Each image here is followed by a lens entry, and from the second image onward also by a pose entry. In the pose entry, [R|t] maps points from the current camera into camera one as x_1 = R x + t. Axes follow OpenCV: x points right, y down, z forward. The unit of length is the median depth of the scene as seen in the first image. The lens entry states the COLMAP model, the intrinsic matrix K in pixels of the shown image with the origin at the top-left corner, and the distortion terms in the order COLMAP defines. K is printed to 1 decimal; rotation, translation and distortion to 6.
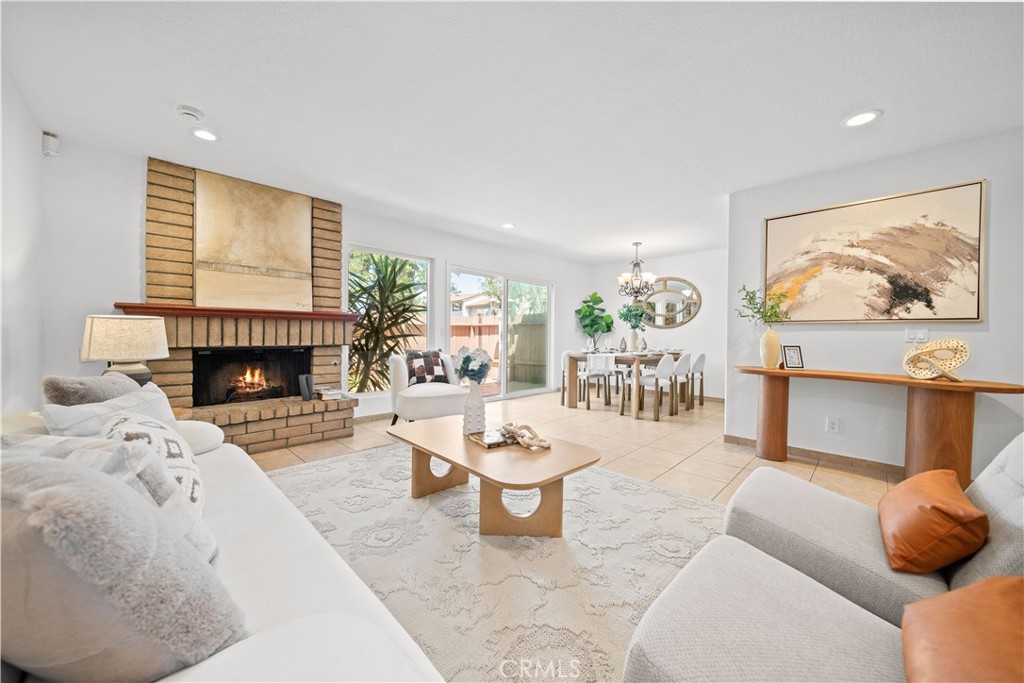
lens RADIAL K [[389.1, 0, 515.3], [0, 389.1, 338.5], [0, 0, 1]] dist [-0.003210, -0.000260]
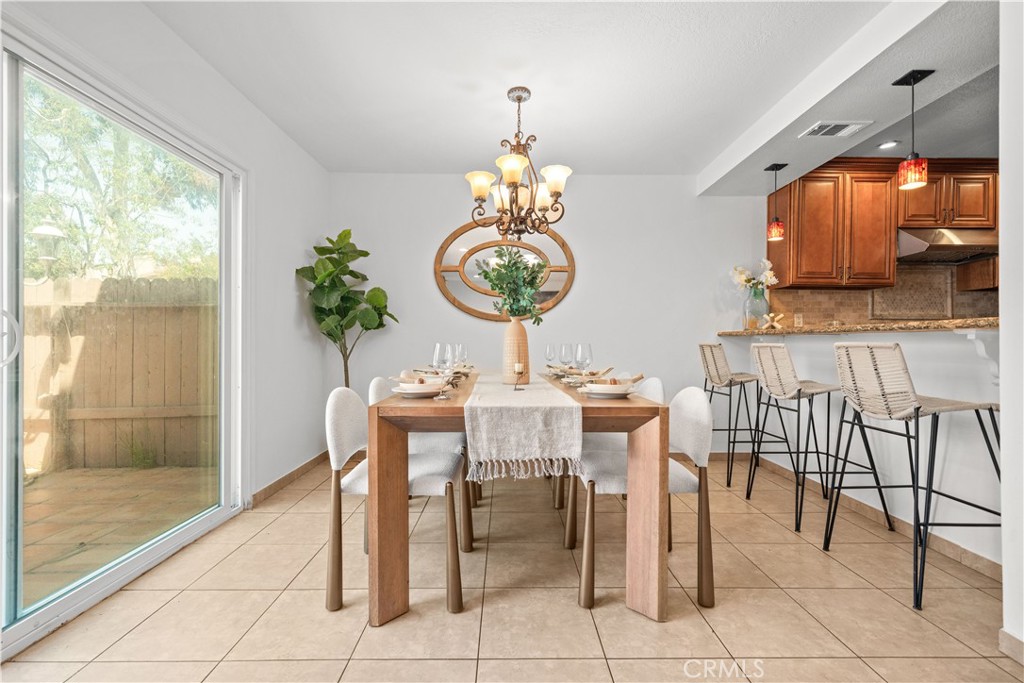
lens RADIAL K [[449.6, 0, 513.9], [0, 449.6, 342.0], [0, 0, 1]] dist [-0.000873, -0.000125]
pose [[0.715074, -0.003118, 0.699041, 0.002036], [0.008888, 0.999950, -0.004632, 0.001453], [-0.698992, 0.009525, 0.715066, 0.546852]]
